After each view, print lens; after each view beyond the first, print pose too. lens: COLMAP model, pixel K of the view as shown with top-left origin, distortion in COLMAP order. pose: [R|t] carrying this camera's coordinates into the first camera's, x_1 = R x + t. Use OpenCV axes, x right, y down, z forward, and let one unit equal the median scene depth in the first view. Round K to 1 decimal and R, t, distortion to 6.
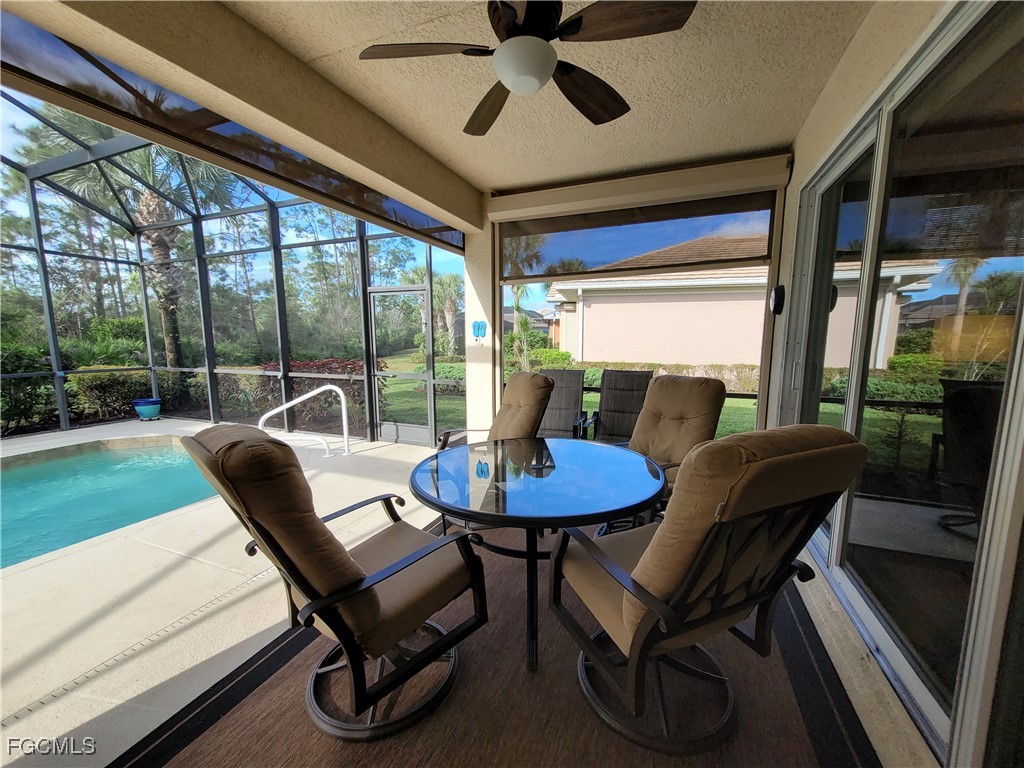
lens RADIAL K [[399.9, 0, 517.1], [0, 399.9, 390.2], [0, 0, 1]] dist [0.006031, -0.000919]
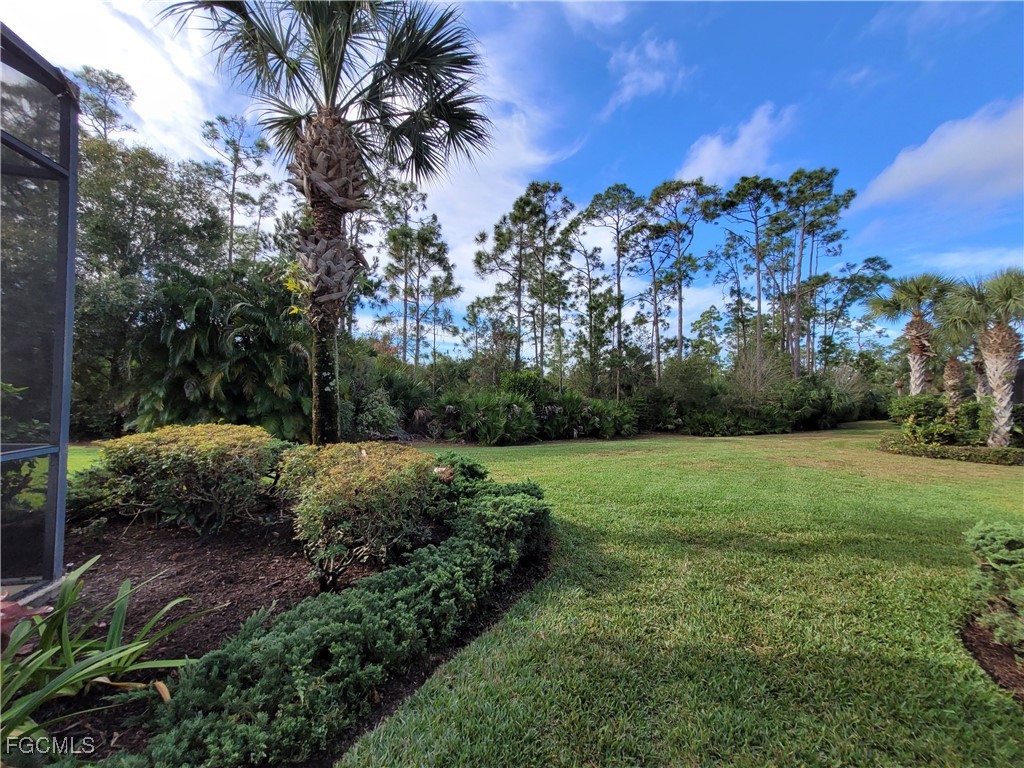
lens RADIAL K [[399.9, 0, 510.2], [0, 399.9, 383.8], [0, 0, 1]] dist [0.006031, -0.000919]
pose [[0.552762, 0.003517, -0.833332, -0.063630], [-0.142525, 0.985656, -0.090379, -0.026431], [0.821061, 0.168729, 0.545334, 0.200494]]
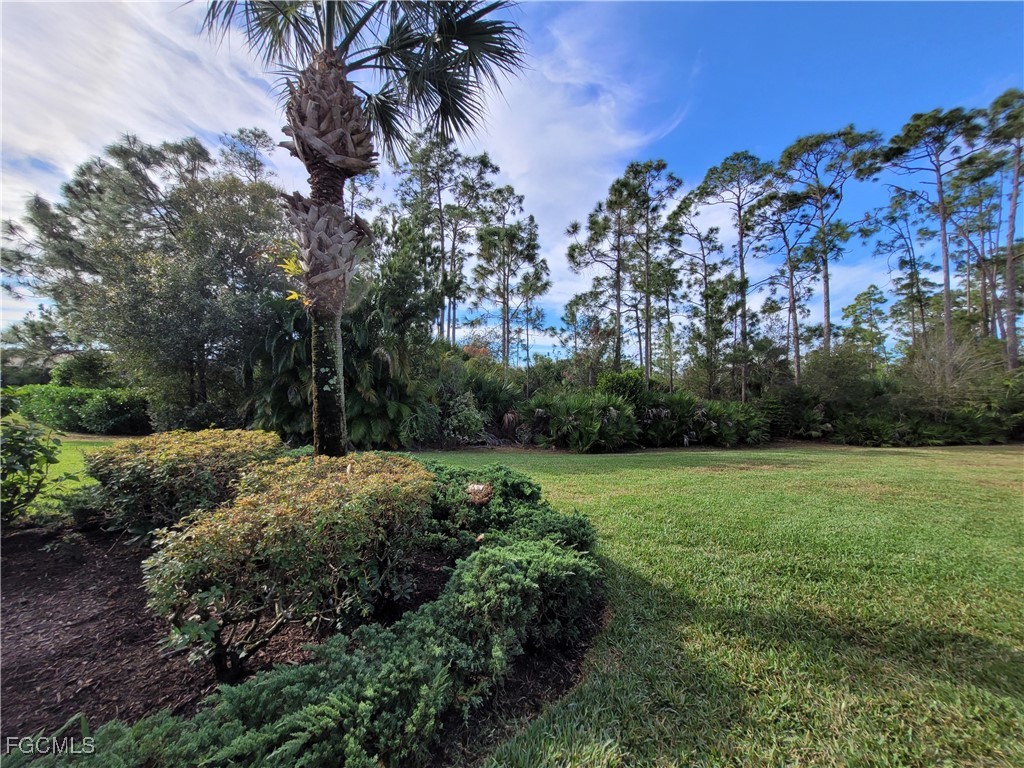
lens RADIAL K [[399.9, 0, 514.2], [0, 399.9, 385.4], [0, 0, 1]] dist [0.006031, -0.000919]
pose [[0.317096, -0.010880, -0.948331, -0.084619], [-0.141636, 0.988177, -0.058696, -0.029238], [0.937758, 0.152930, 0.311806, 0.233377]]
